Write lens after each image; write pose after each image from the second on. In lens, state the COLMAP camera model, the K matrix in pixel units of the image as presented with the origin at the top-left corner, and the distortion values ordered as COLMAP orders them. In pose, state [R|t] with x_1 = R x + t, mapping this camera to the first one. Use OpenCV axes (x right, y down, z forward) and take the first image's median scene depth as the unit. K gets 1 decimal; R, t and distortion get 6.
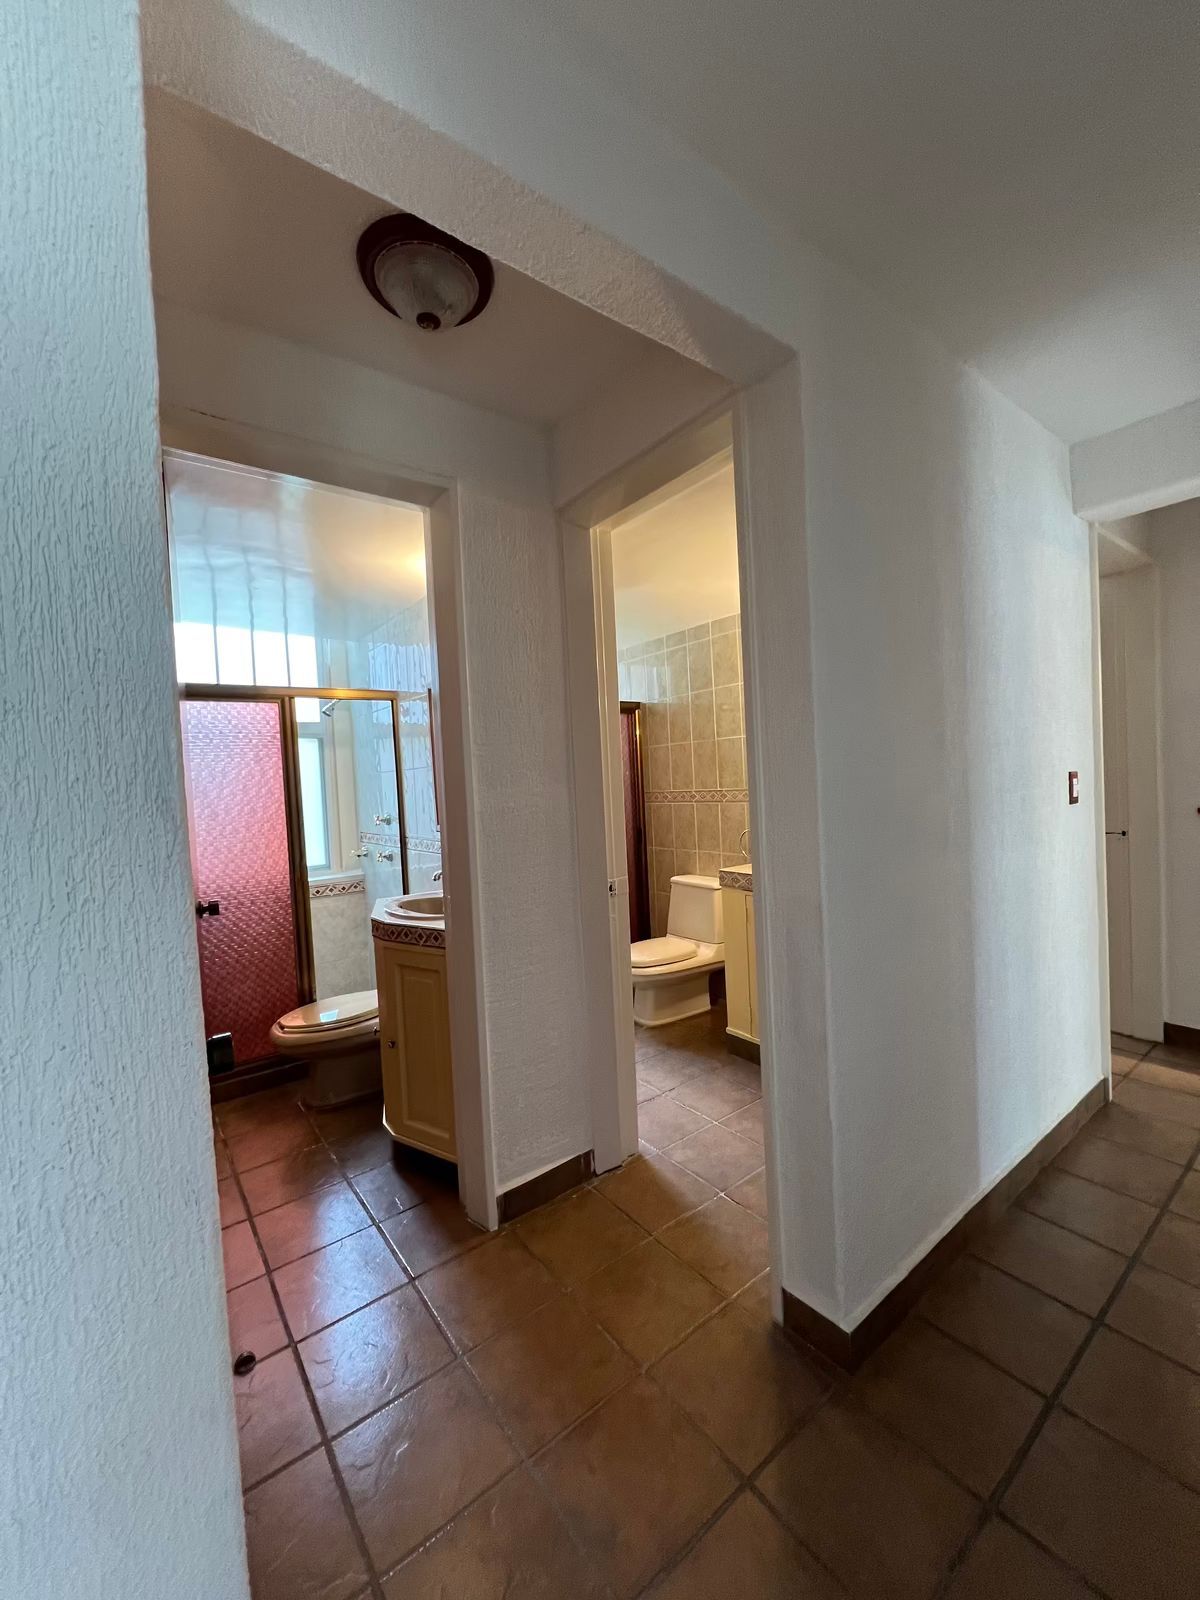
lens RADIAL K [[638.2, 0, 598.2], [0, 638.2, 798.4], [0, 0, 1]] dist [-0.007104, -0.000457]
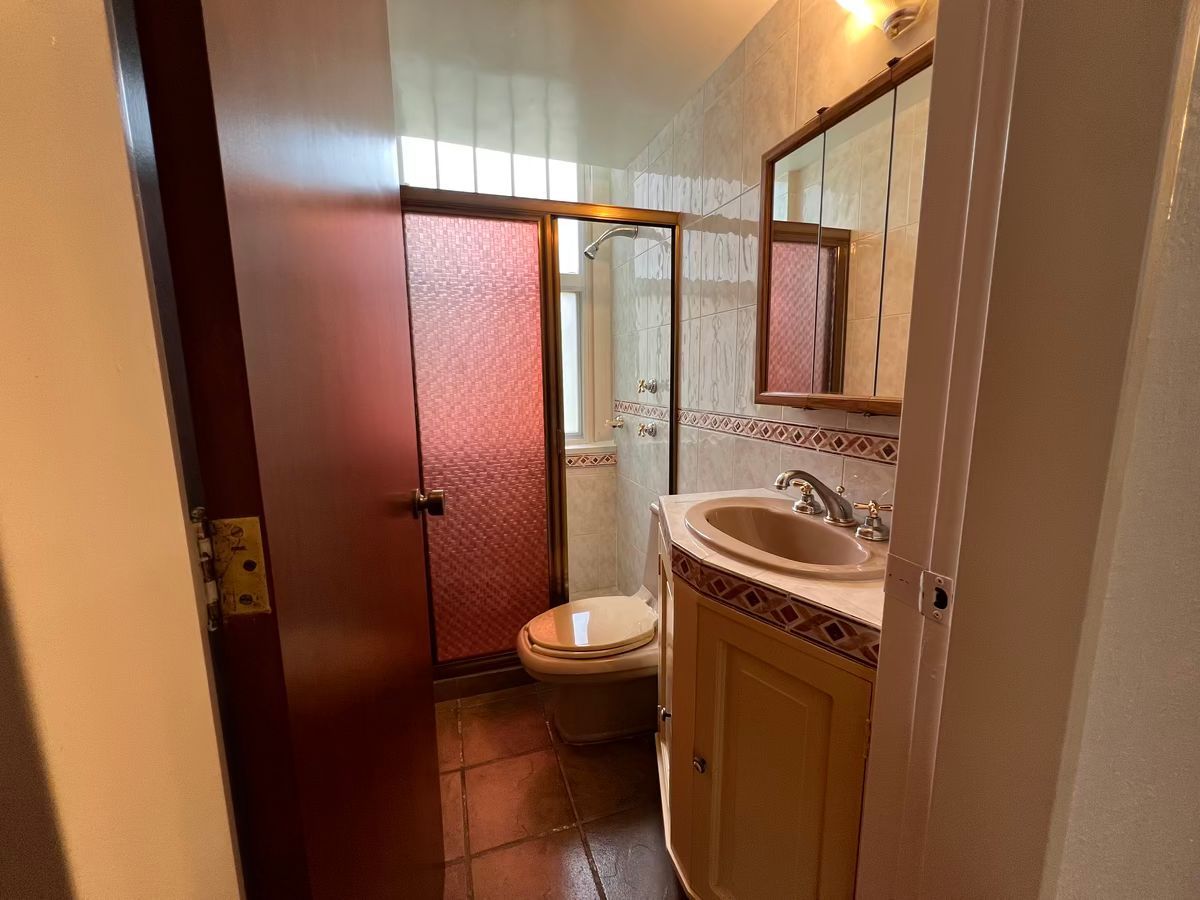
lens RADIAL K [[476.3, 0, 598.9], [0, 476.3, 450.1], [0, 0, 1]] dist [-0.000039, 0.000150]
pose [[0.944445, 0.091302, -0.315732, -0.223368], [-0.046313, 0.988025, 0.147178, 0.031633], [0.325389, -0.124379, 0.937364, 0.444931]]
